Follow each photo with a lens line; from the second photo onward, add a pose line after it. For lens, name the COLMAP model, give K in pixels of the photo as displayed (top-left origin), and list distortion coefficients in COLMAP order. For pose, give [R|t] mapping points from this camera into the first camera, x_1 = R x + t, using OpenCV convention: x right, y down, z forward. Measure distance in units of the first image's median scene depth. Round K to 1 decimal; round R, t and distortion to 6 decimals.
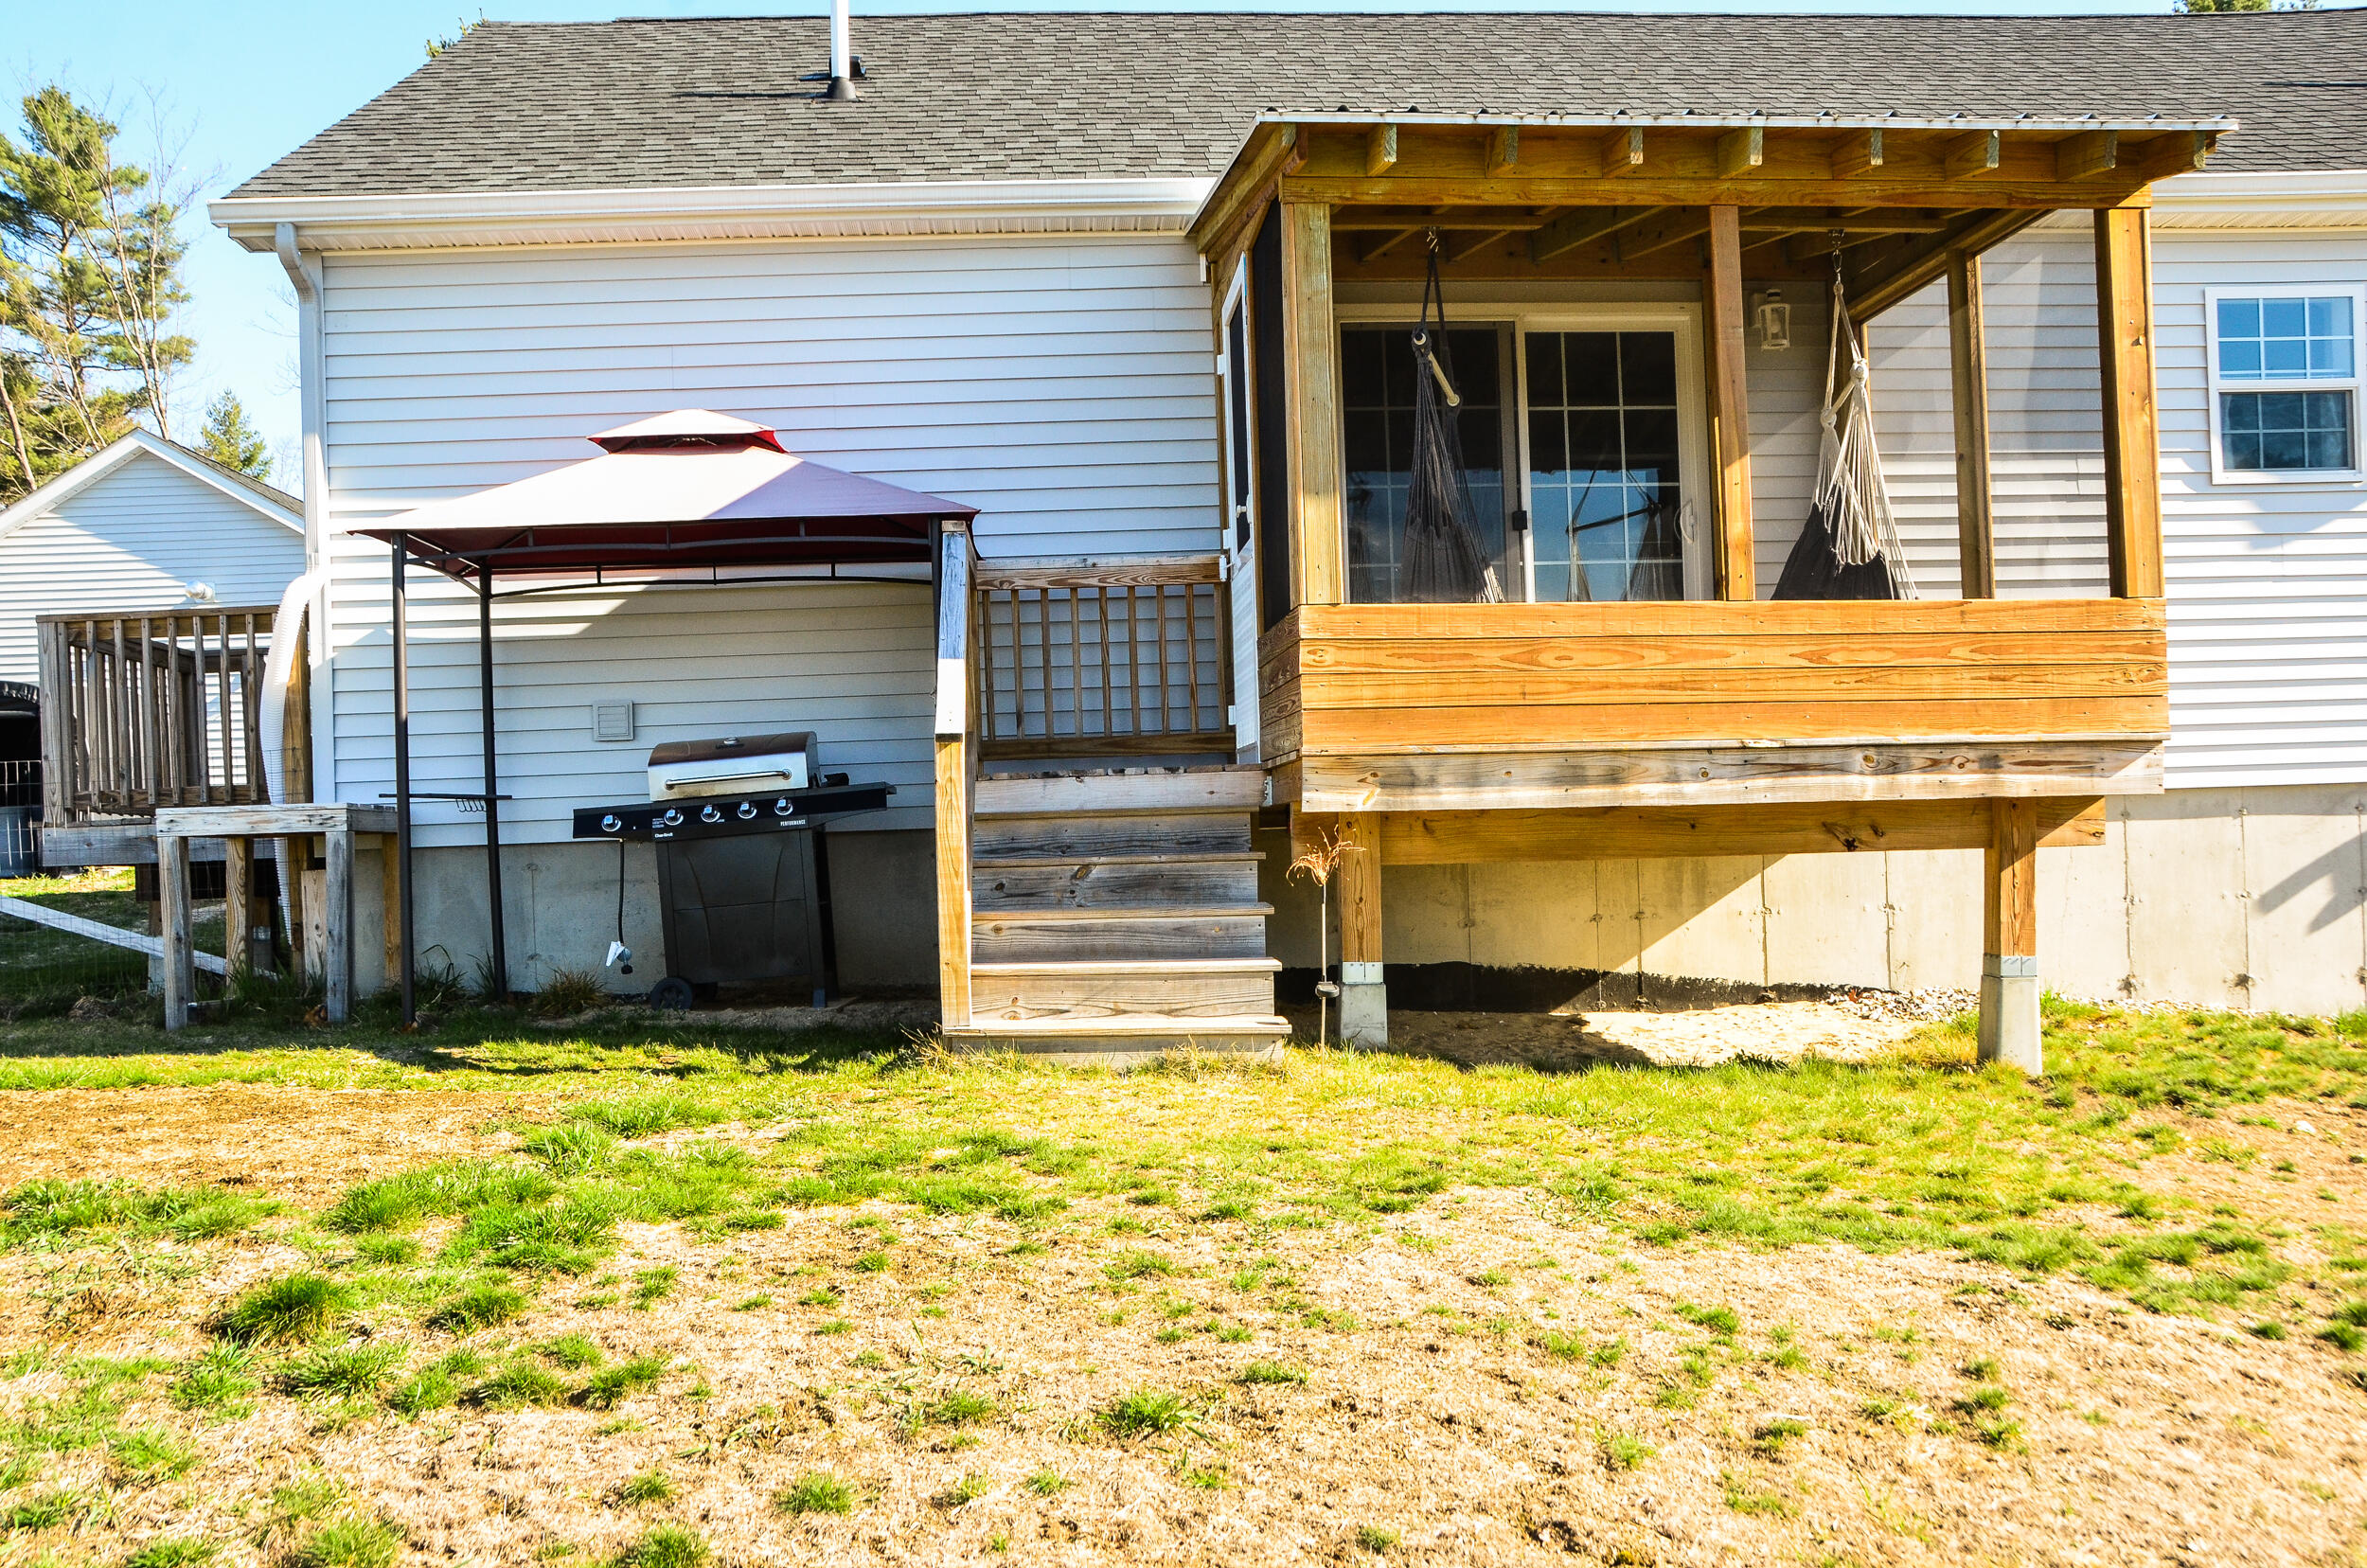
lens RADIAL K [[2056.3, 0, 1183.5], [0, 2056.3, 829.6], [0, 0, 1]] dist [0.001567, 0.005743]
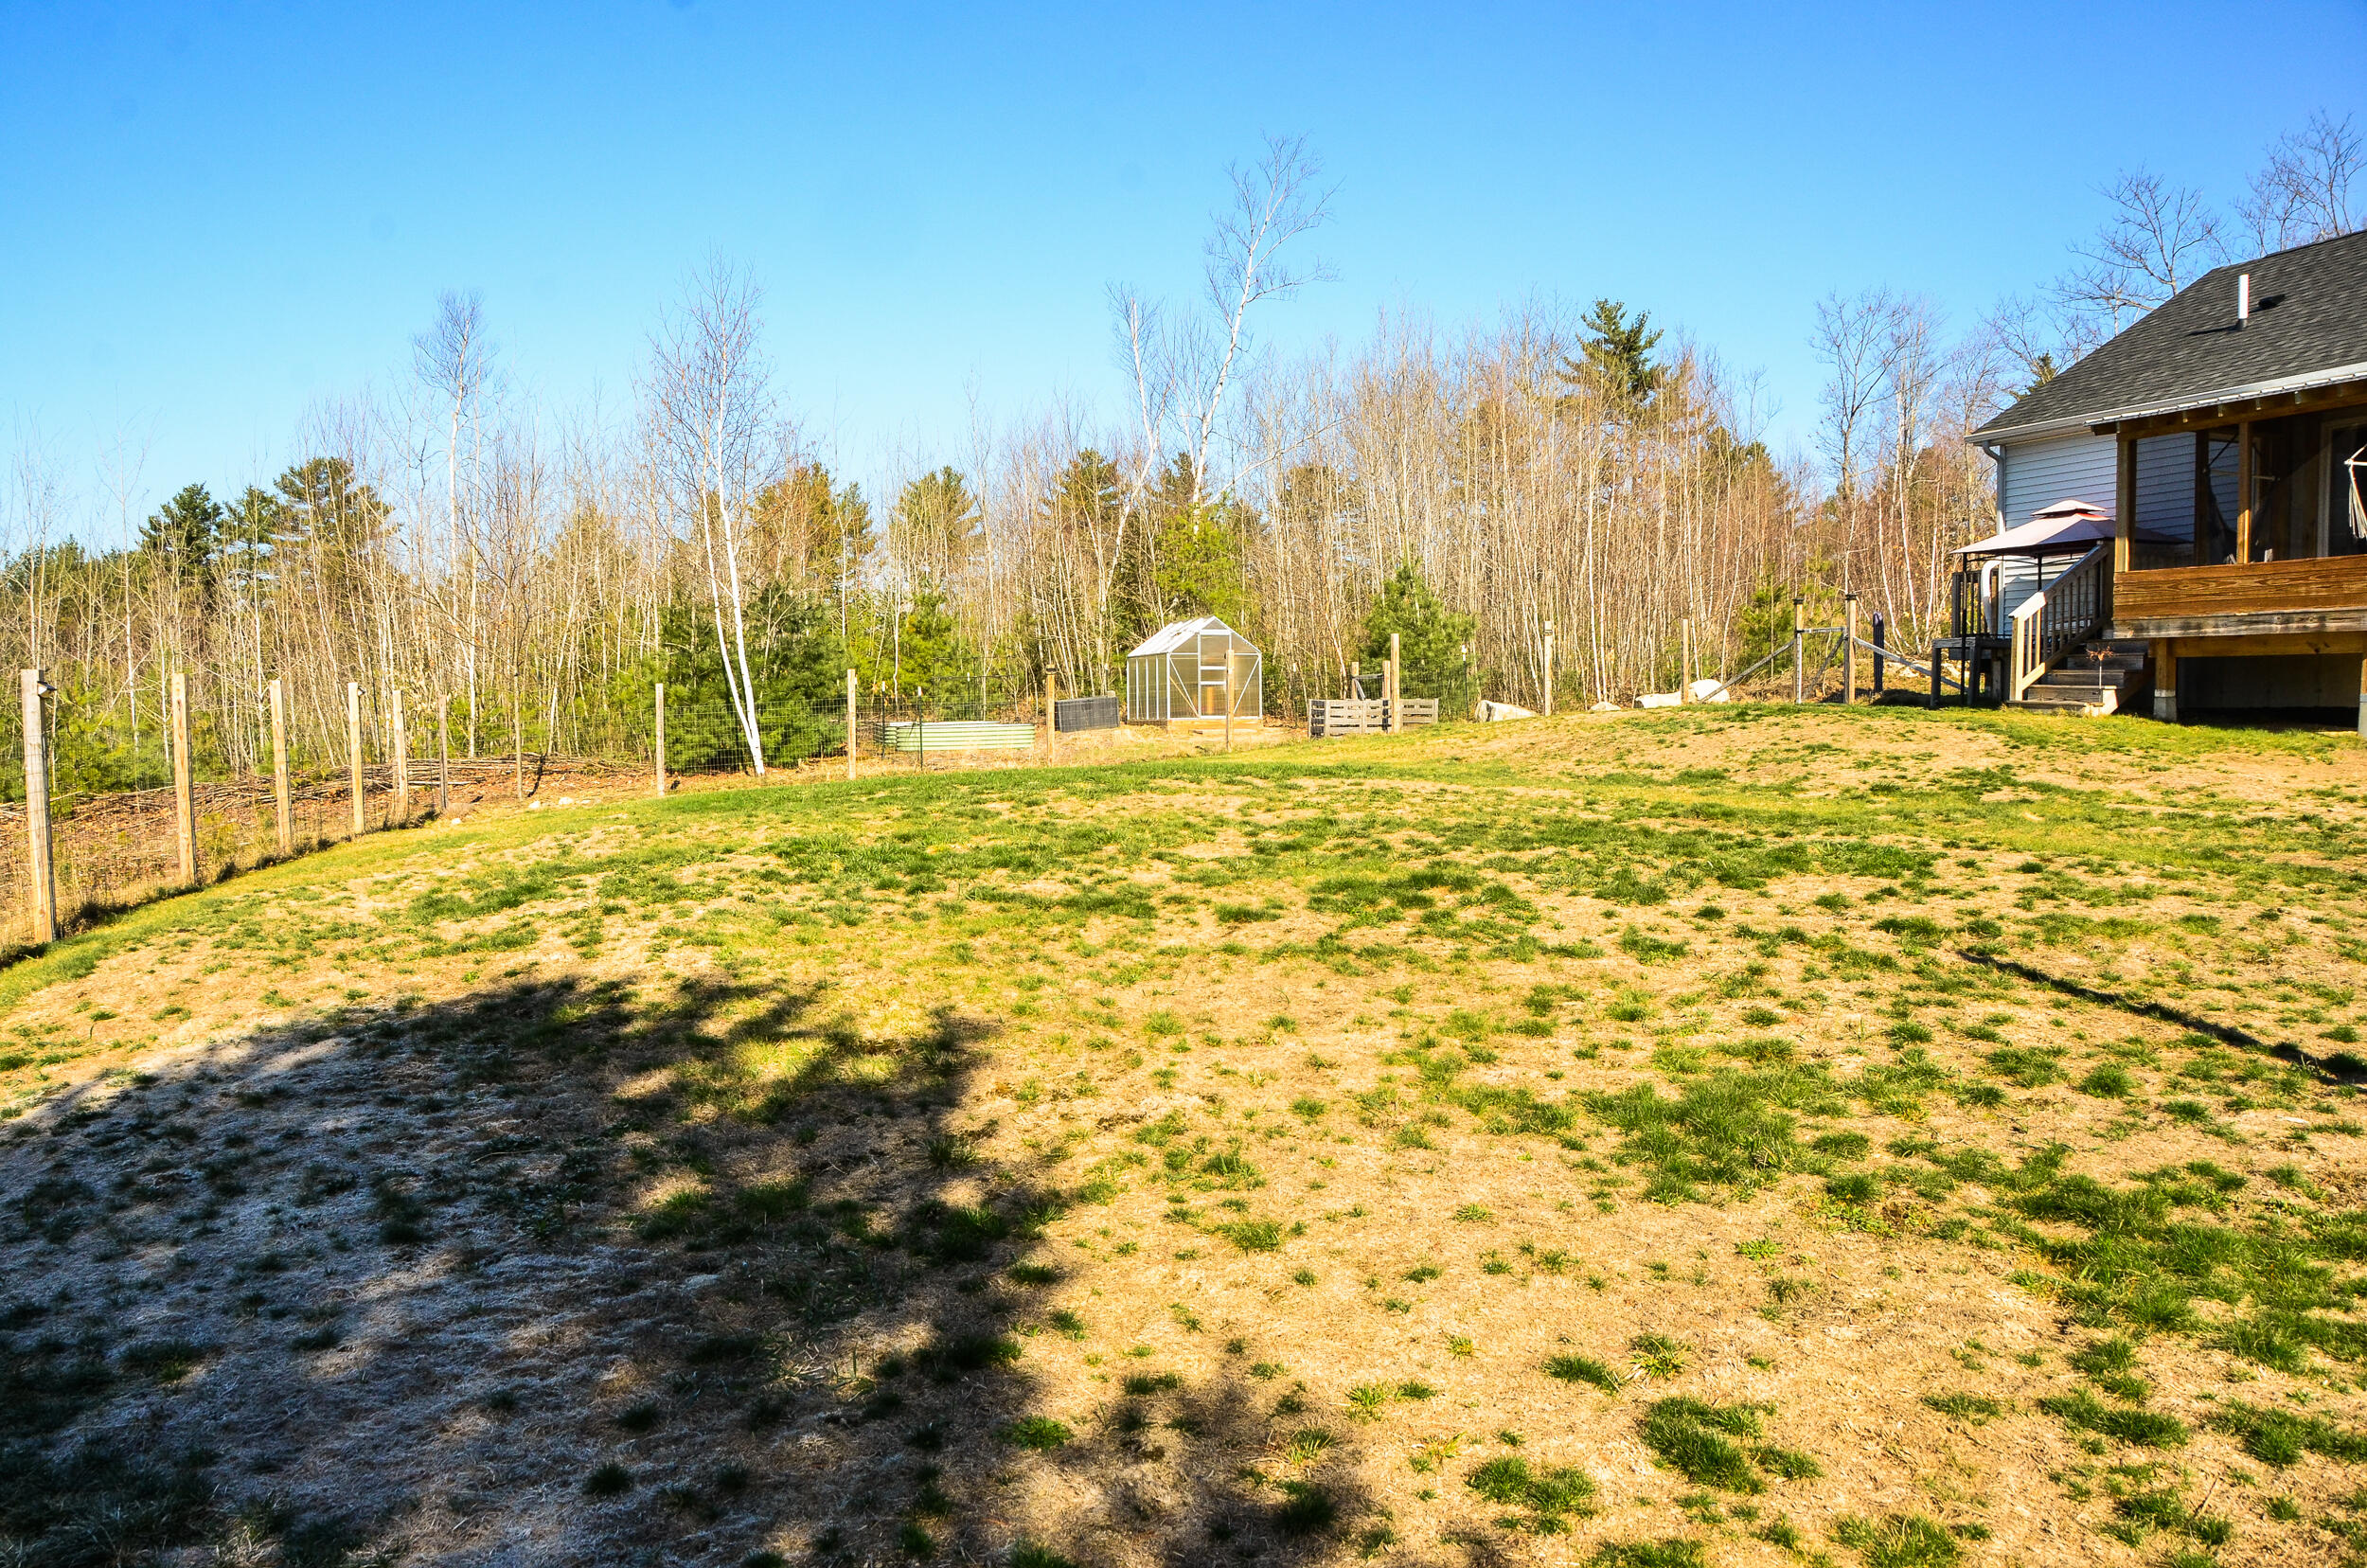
lens RADIAL K [[1879.8, 0, 1143.1], [0, 1879.8, 877.2], [0, 0, 1]] dist [-0.154498, 0.104772]
pose [[0.288444, 0.113969, -0.950690, 2.147576], [-0.003587, 0.993013, 0.117954, 0.030897], [0.957490, -0.030613, 0.286838, -1.144564]]
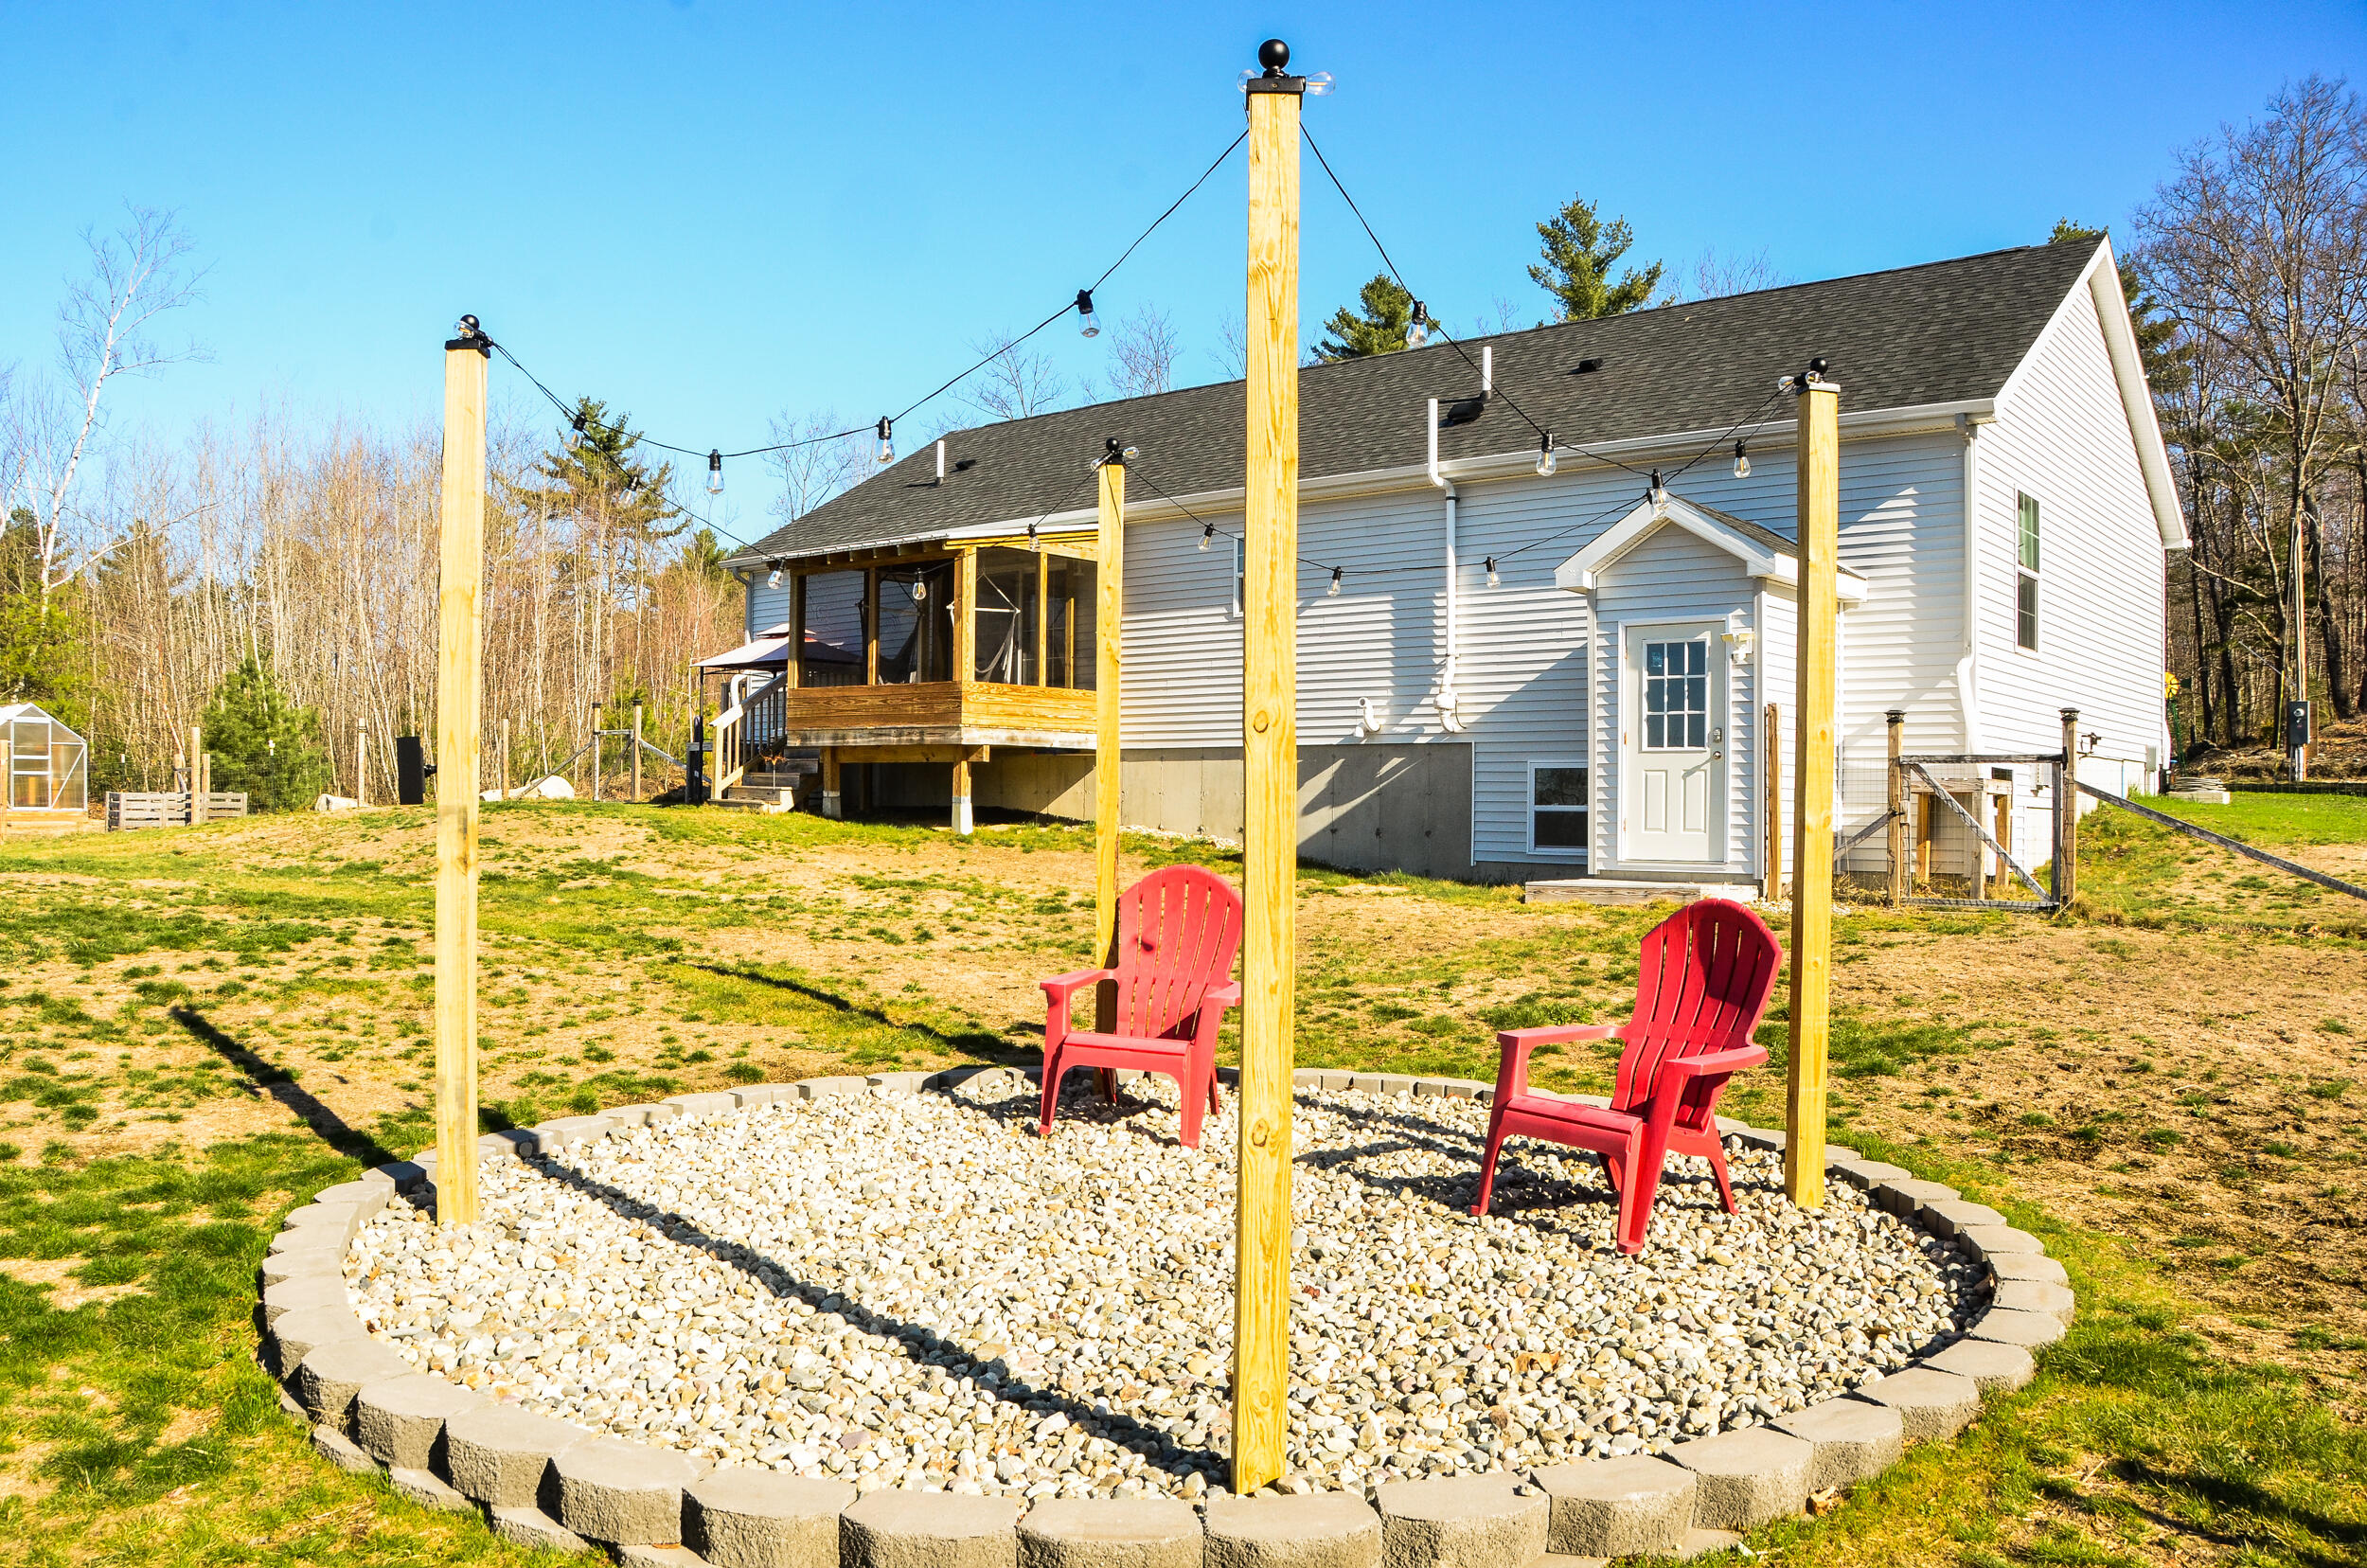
lens RADIAL K [[1879.8, 0, 1143.1], [0, 1879.8, 877.2], [0, 0, 1]] dist [-0.154498, 0.104772]
pose [[0.728212, 0.064446, -0.682315, 2.596277], [-0.034500, 0.997754, 0.057419, 0.010648], [0.684483, -0.018274, 0.728800, -0.912691]]
